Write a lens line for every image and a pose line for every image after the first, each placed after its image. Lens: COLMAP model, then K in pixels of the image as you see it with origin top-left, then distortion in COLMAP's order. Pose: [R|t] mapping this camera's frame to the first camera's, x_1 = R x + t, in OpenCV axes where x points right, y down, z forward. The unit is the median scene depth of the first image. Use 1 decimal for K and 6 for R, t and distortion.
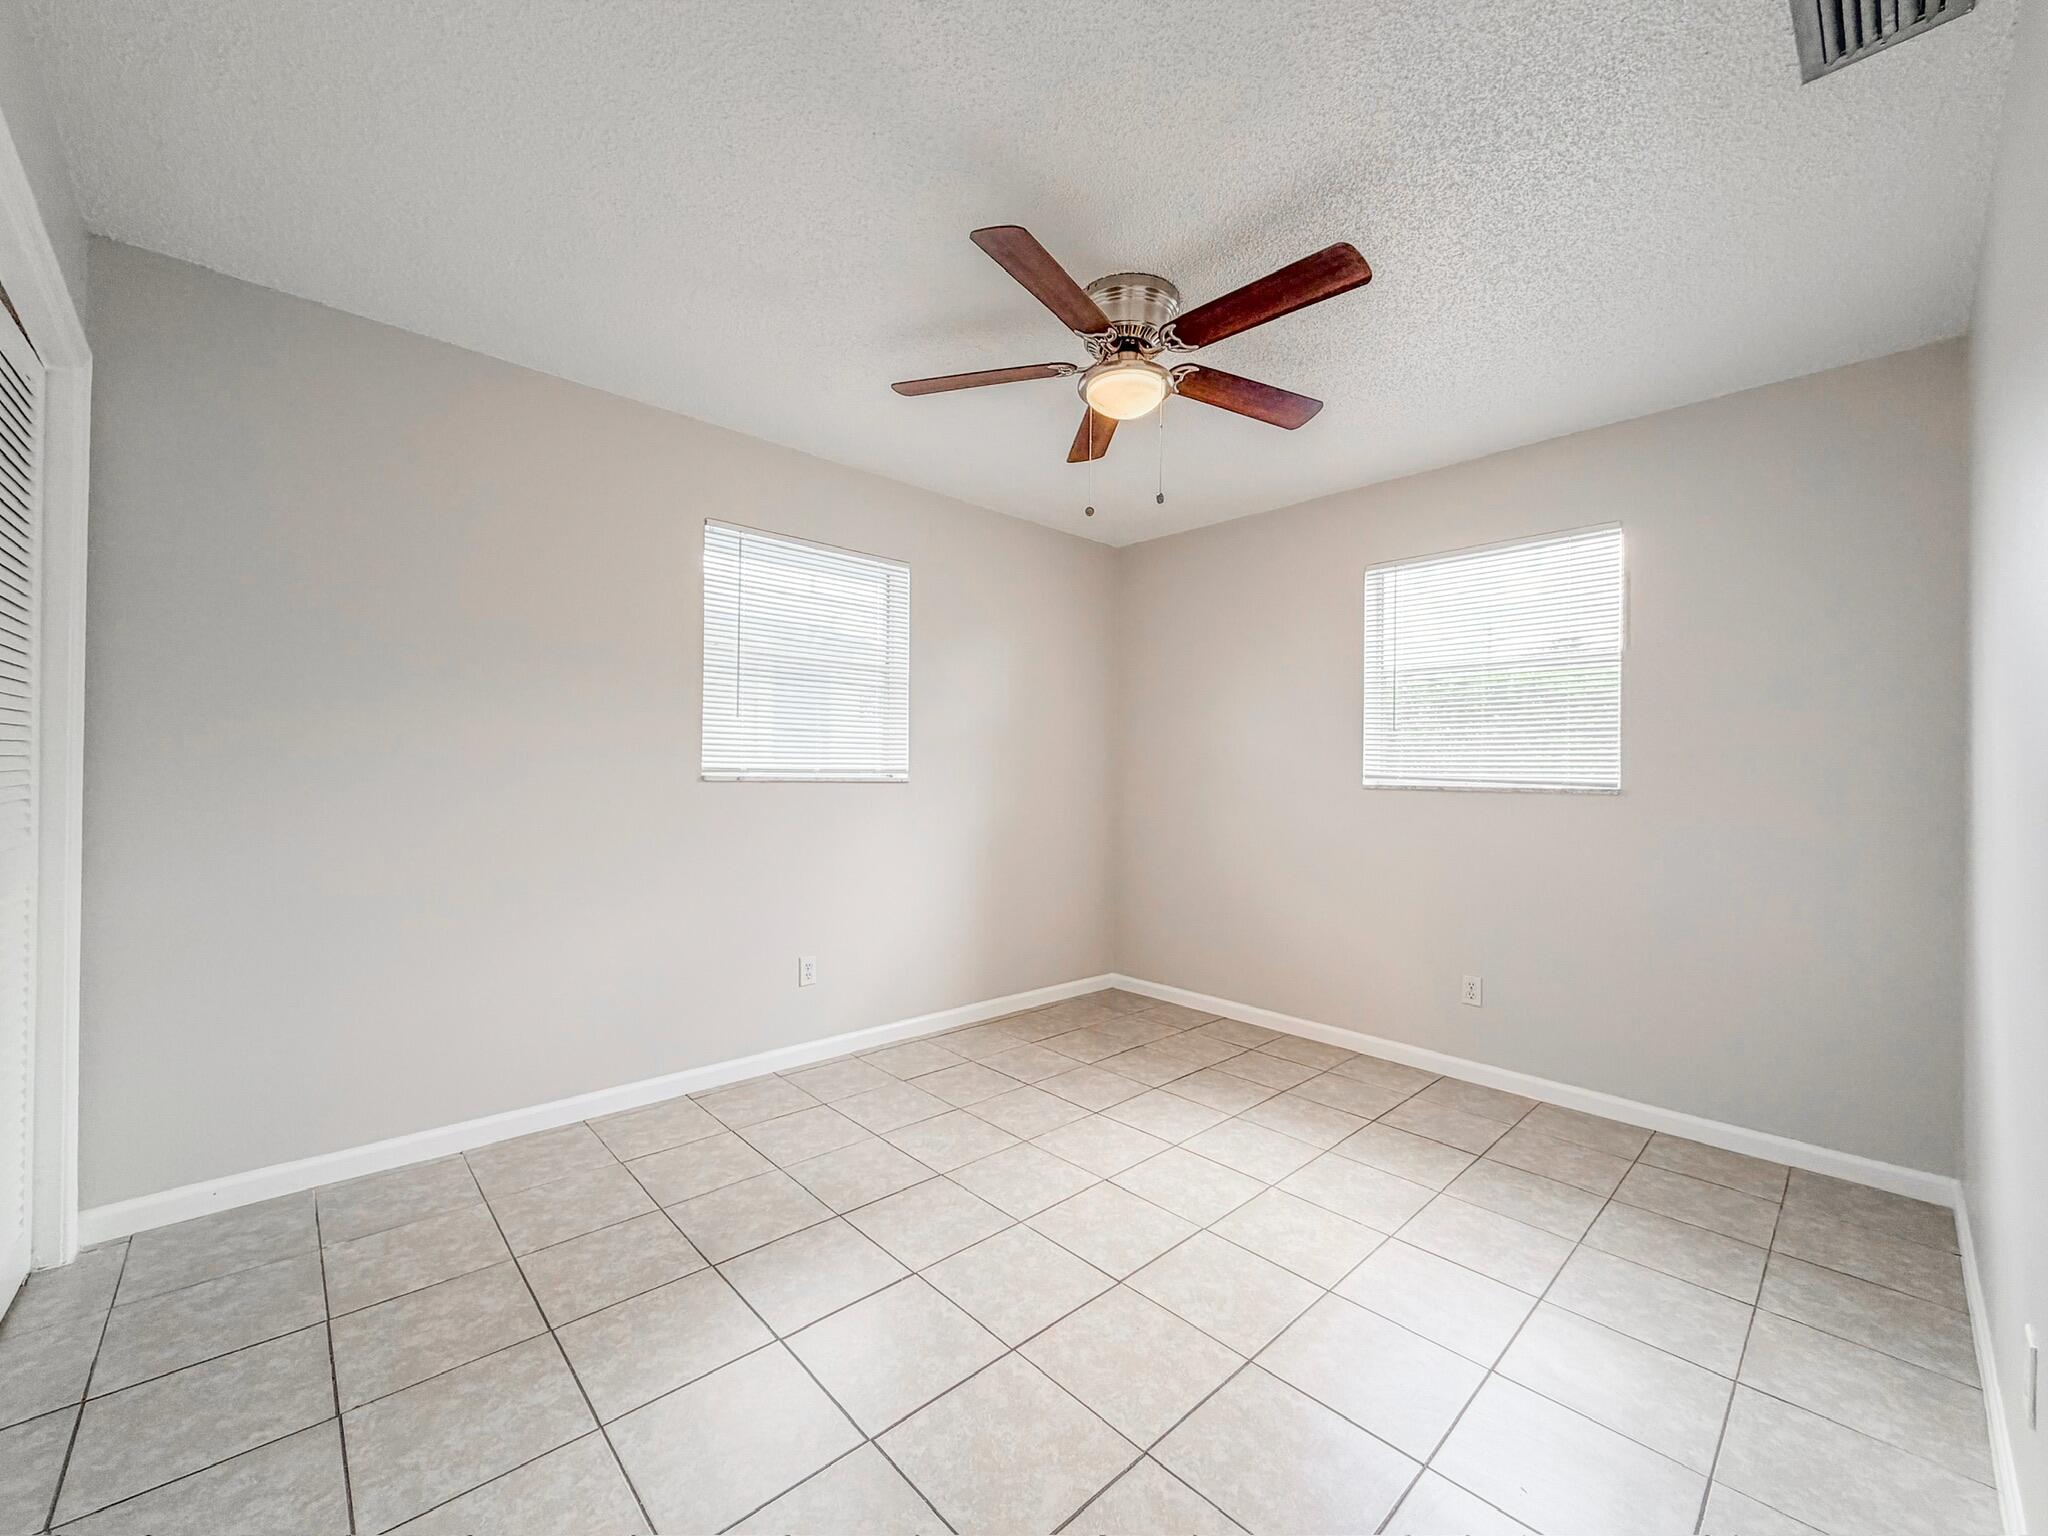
lens RADIAL K [[814.2, 0, 1022.1], [0, 814.2, 769.5], [0, 0, 1]] dist [0.002617, -0.000759]
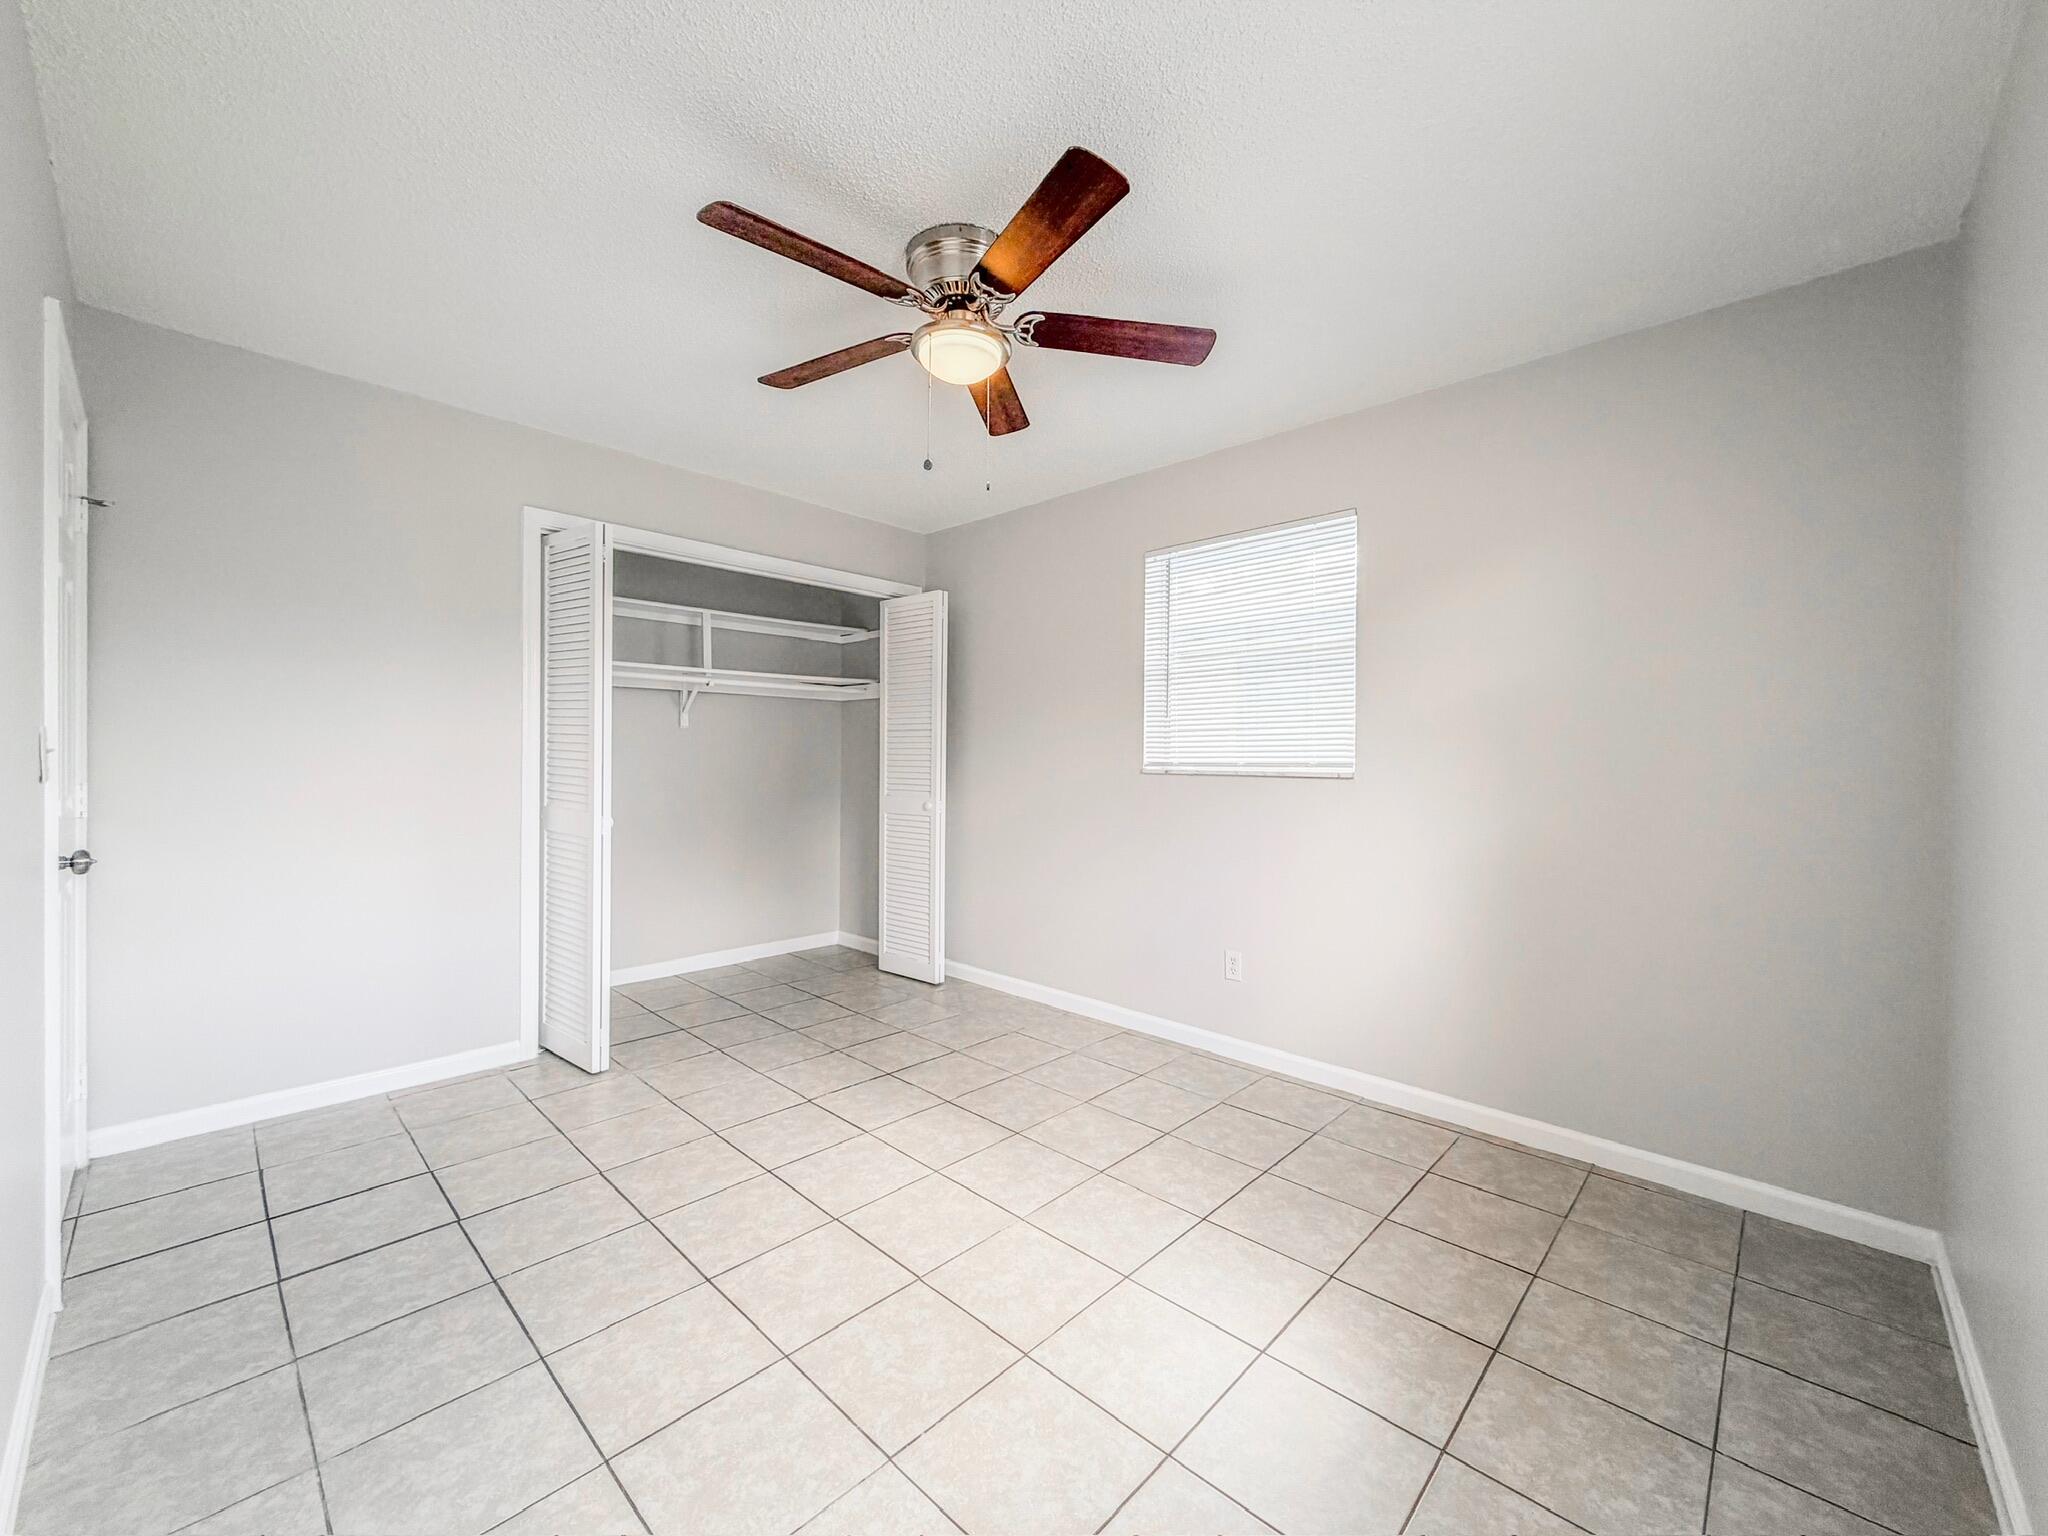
lens RADIAL K [[814.2, 0, 1022.1], [0, 814.2, 769.5], [0, 0, 1]] dist [0.002617, -0.000759]
pose [[0.053299, -0.004448, -0.998569, 0.772951], [-0.001452, 0.999989, -0.004532, 0.013558], [0.998578, 0.001691, 0.053292, 0.741474]]
